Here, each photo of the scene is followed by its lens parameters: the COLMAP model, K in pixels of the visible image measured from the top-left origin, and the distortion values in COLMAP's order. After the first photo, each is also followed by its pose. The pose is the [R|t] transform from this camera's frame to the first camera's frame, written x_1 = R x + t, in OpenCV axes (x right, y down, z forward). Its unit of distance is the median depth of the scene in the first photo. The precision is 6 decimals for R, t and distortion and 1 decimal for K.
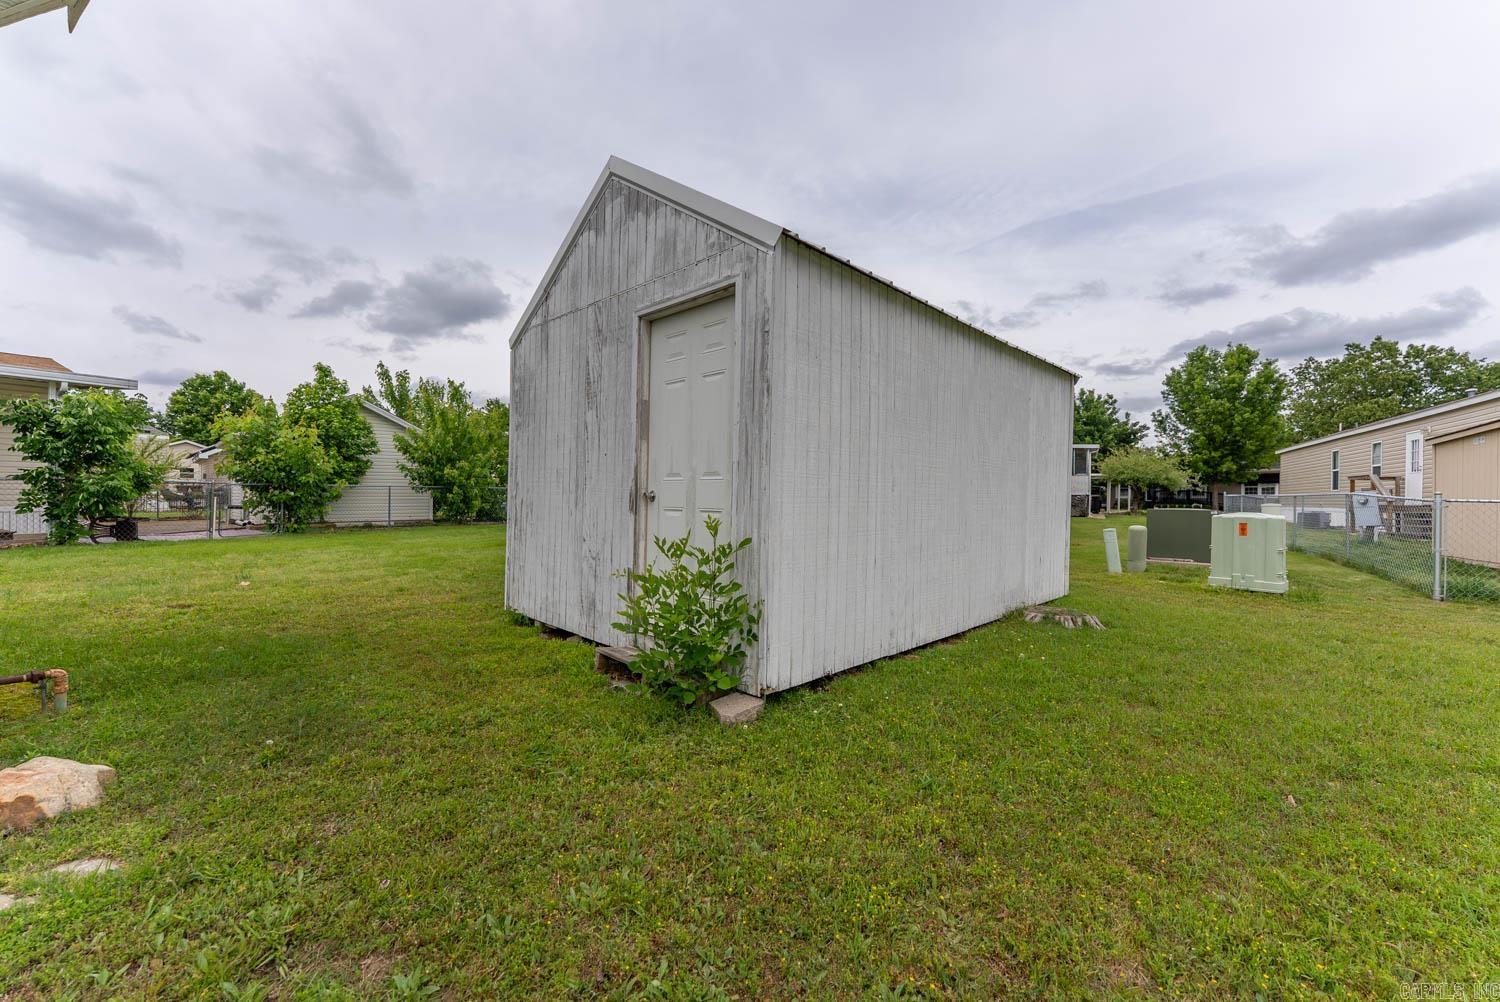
lens RADIAL K [[600.3, 0, 745.2], [0, 600.3, 502.2], [0, 0, 1]] dist [-0.001251, -0.001216]
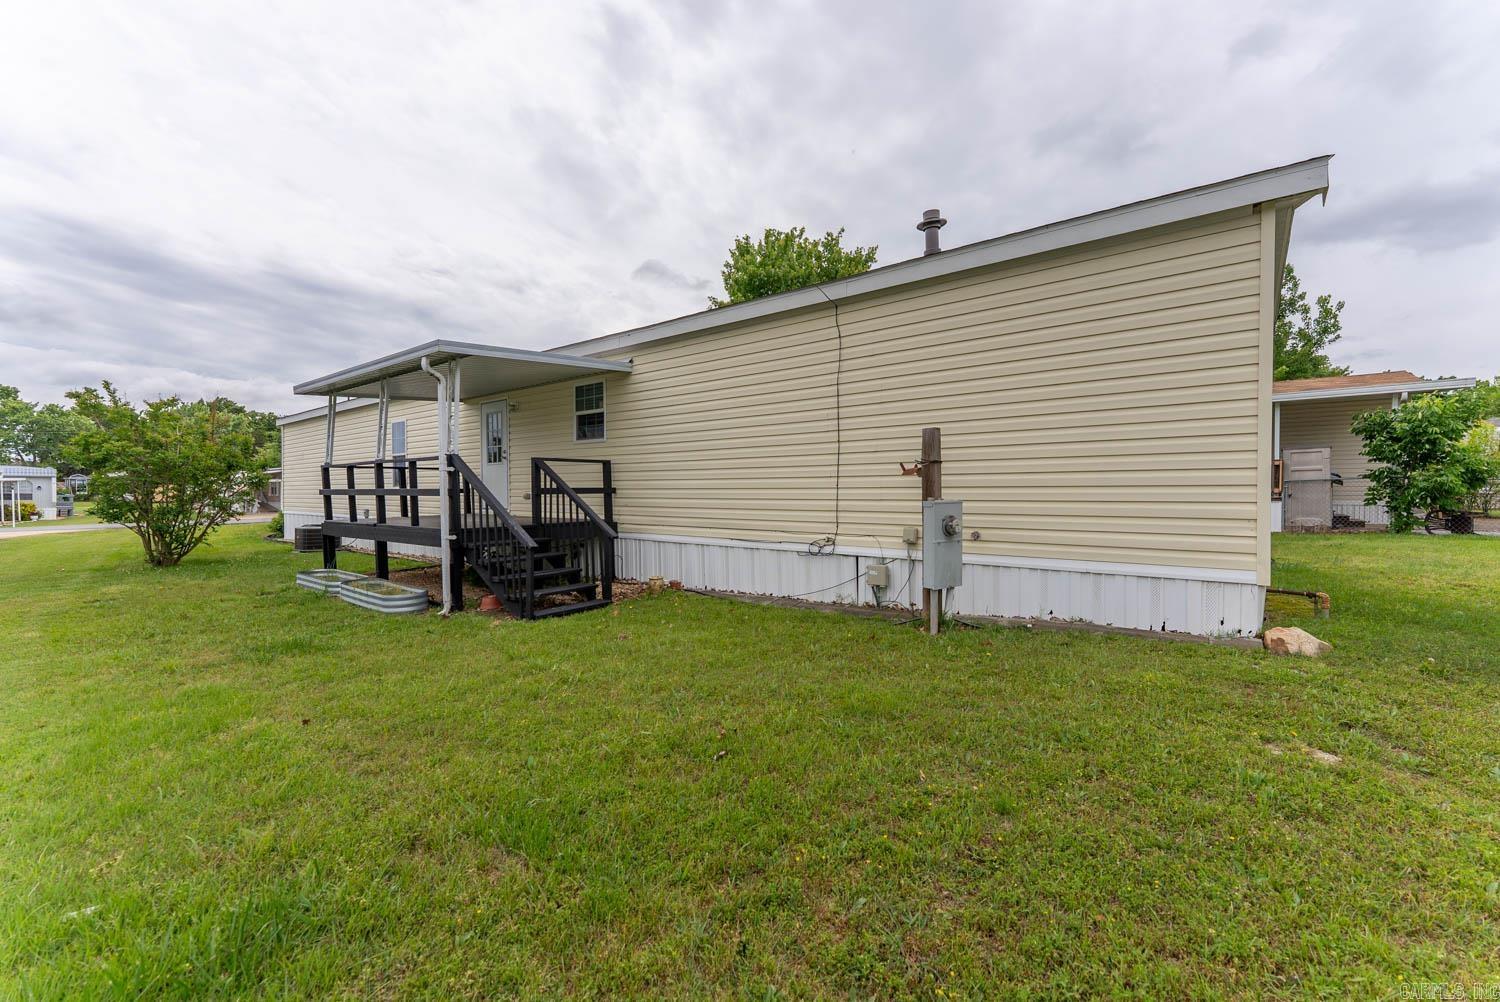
lens RADIAL K [[600.3, 0, 745.2], [0, 600.3, 502.2], [0, 0, 1]] dist [-0.001251, -0.001216]
pose [[-0.146024, 0.008409, -0.989245, 0.196266], [-0.007260, 0.999928, 0.009571, 0.009371], [0.989254, 0.008579, -0.145952, -0.089275]]
